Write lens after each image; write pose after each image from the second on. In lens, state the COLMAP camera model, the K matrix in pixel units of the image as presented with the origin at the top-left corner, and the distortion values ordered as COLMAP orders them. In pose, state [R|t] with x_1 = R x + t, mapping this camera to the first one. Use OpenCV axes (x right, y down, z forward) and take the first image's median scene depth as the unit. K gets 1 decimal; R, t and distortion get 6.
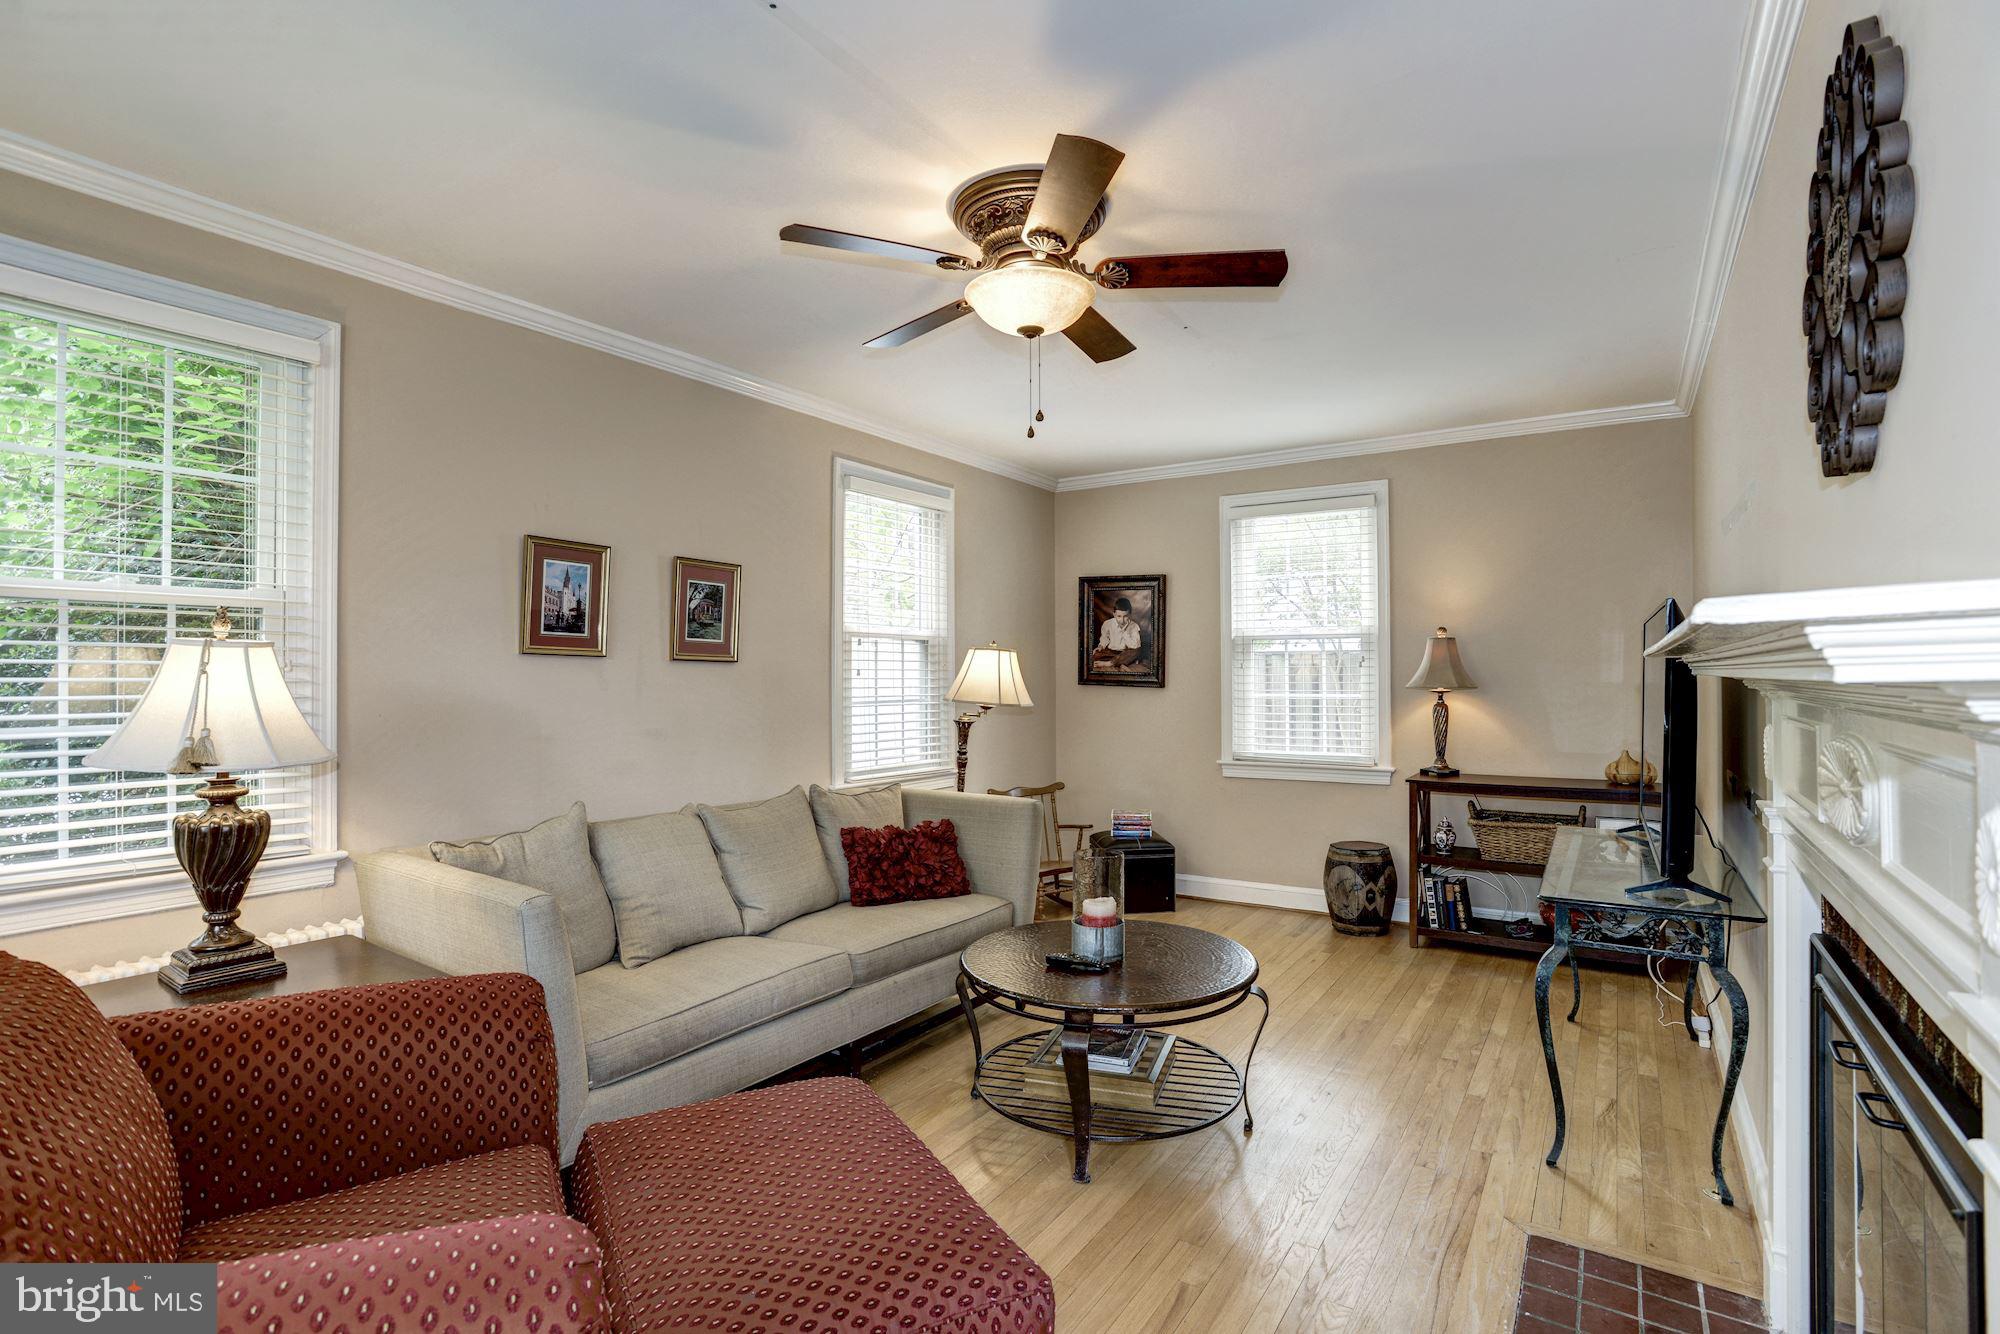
lens RADIAL K [[958.1, 0, 1000.0], [0, 958.1, 667.0], [0, 0, 1]] dist [-0.094315, 0.024063]
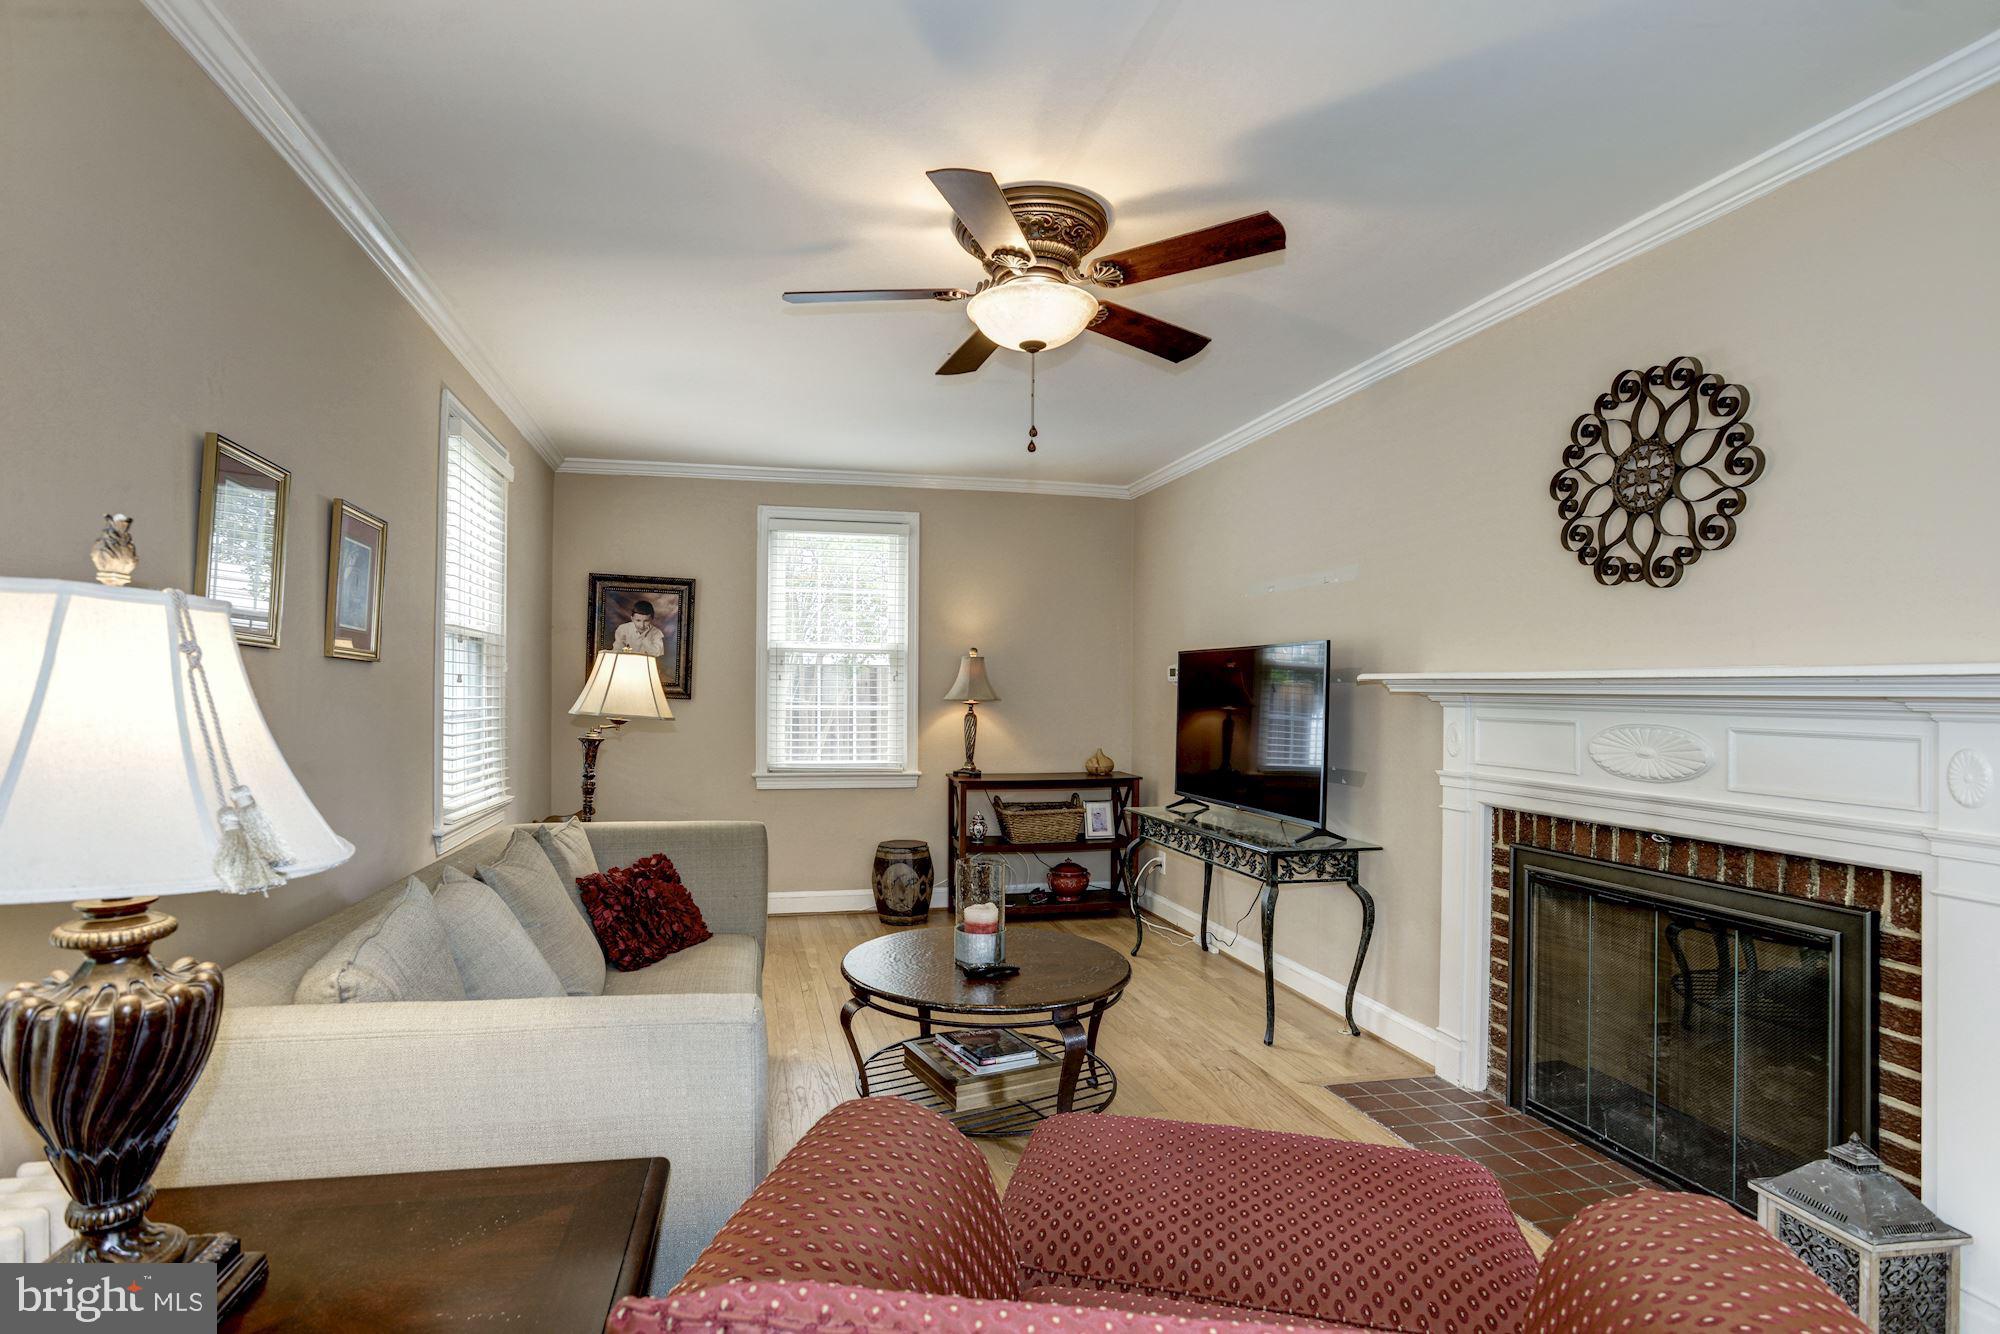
lens RADIAL K [[958.9, 0, 997.0], [0, 958.9, 681.5], [0, 0, 1]] dist [-0.096701, 0.000696]
pose [[0.673255, 0.016374, 0.739229, -0.380704], [-0.018284, 0.999818, -0.005494, 0.004823], [-0.739184, -0.009817, 0.673432, 0.177954]]
